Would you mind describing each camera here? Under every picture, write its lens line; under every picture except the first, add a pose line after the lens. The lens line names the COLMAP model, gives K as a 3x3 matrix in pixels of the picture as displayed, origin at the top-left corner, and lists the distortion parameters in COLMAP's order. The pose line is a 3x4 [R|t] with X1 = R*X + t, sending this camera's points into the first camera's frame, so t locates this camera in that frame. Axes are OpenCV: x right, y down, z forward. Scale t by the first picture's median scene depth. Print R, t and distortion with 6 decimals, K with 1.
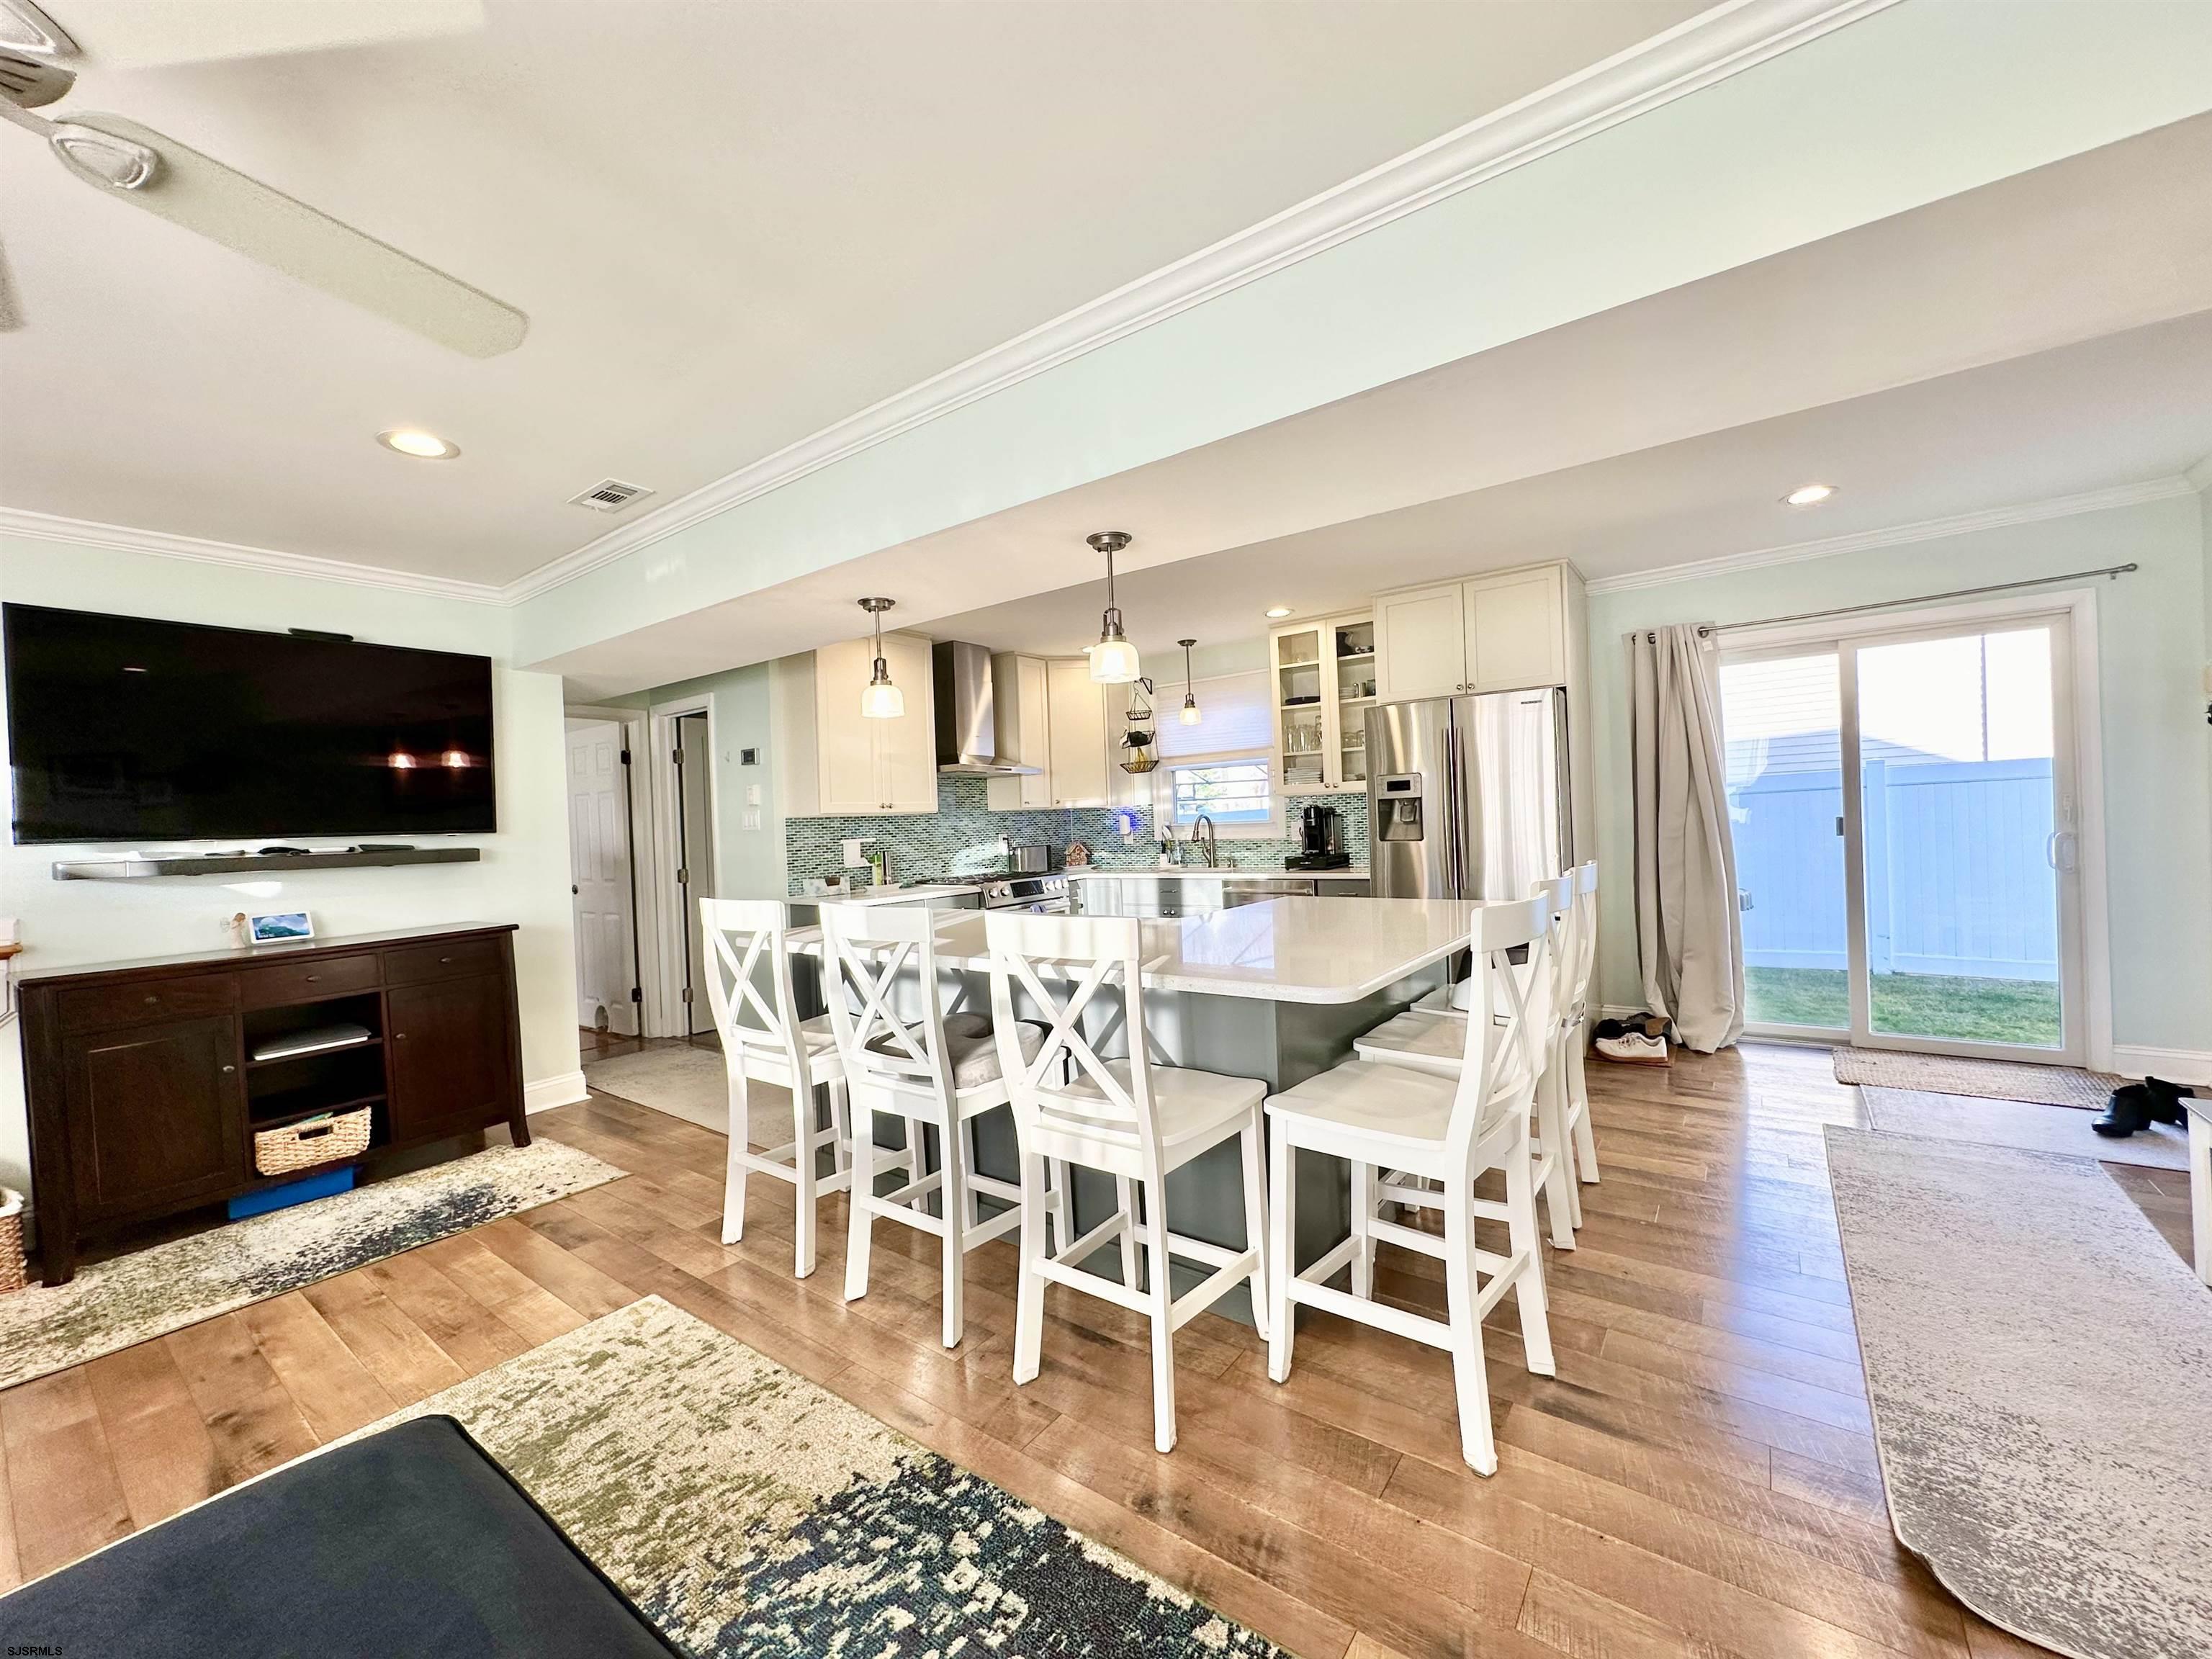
lens RADIAL K [[882.3, 0, 1107.5], [0, 882.3, 830.0], [0, 0, 1]] dist [-0.004381, 0.000965]
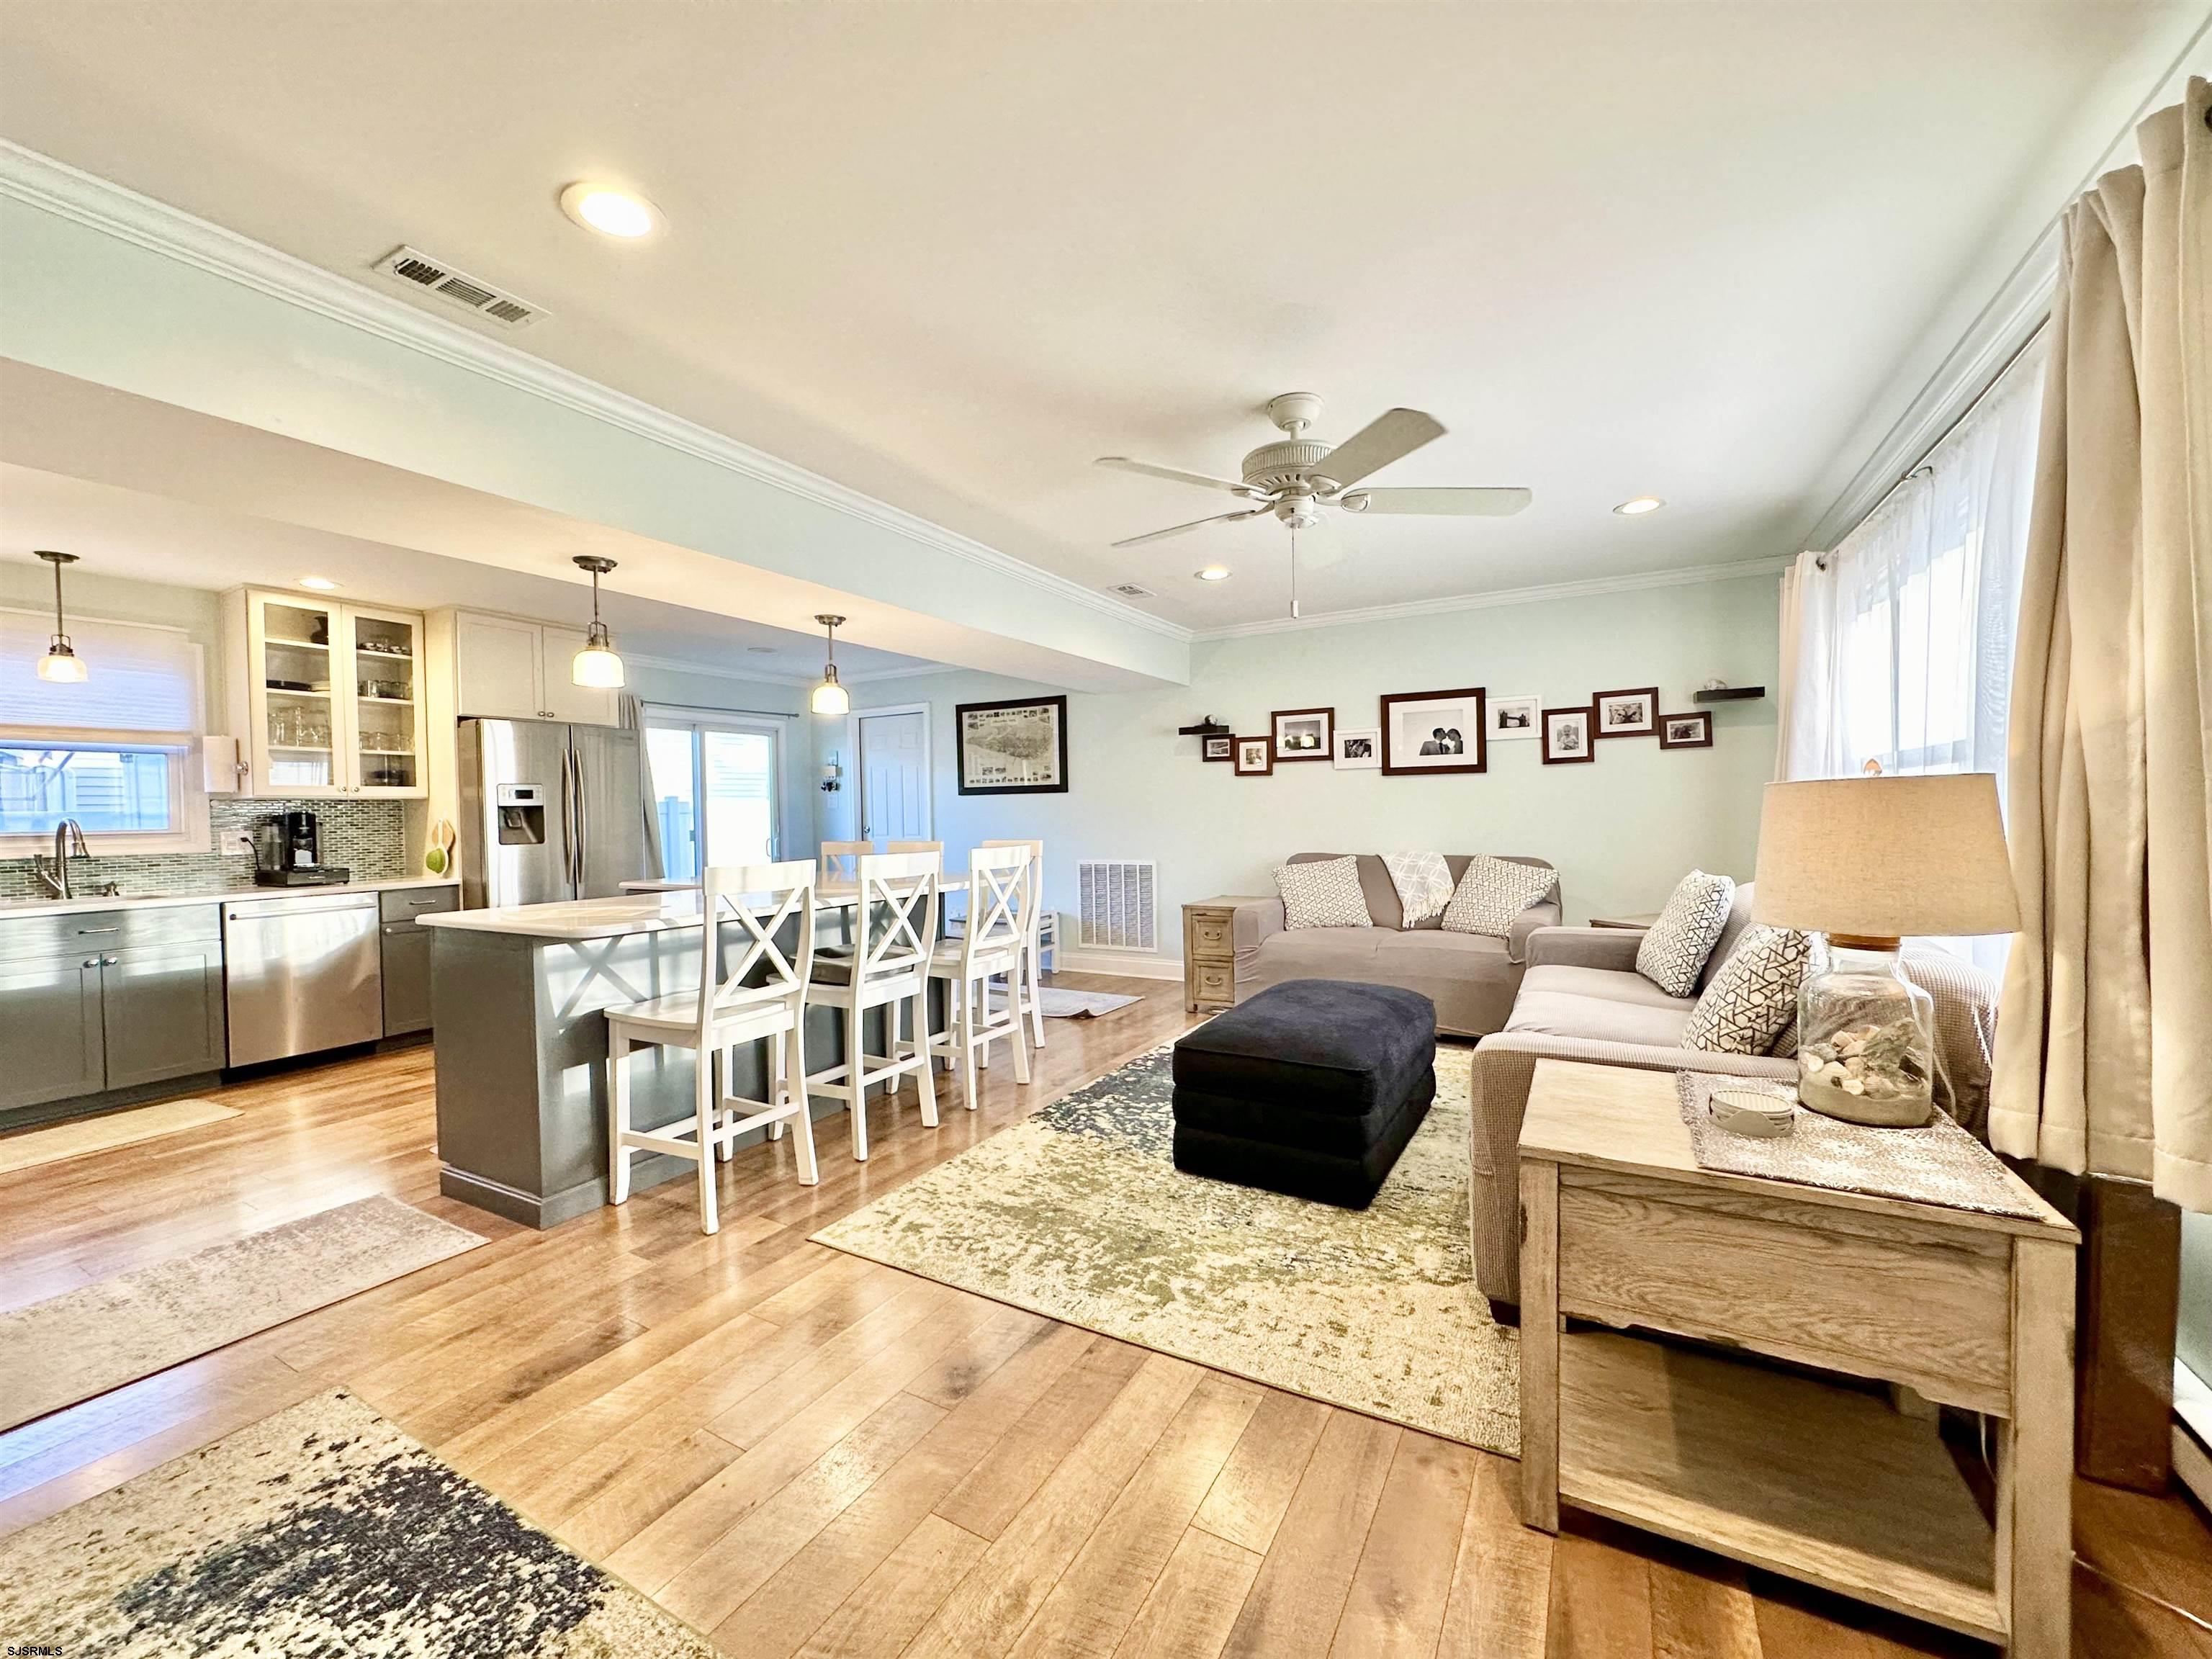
lens RADIAL K [[882.3, 0, 1107.5], [0, 882.3, 830.0], [0, 0, 1]] dist [-0.004381, 0.000965]
pose [[-0.123528, 0.022432, 0.992088, -1.872219], [0.035614, 0.999201, -0.018158, 0.090049], [-0.991702, 0.033089, -0.124228, 0.891932]]
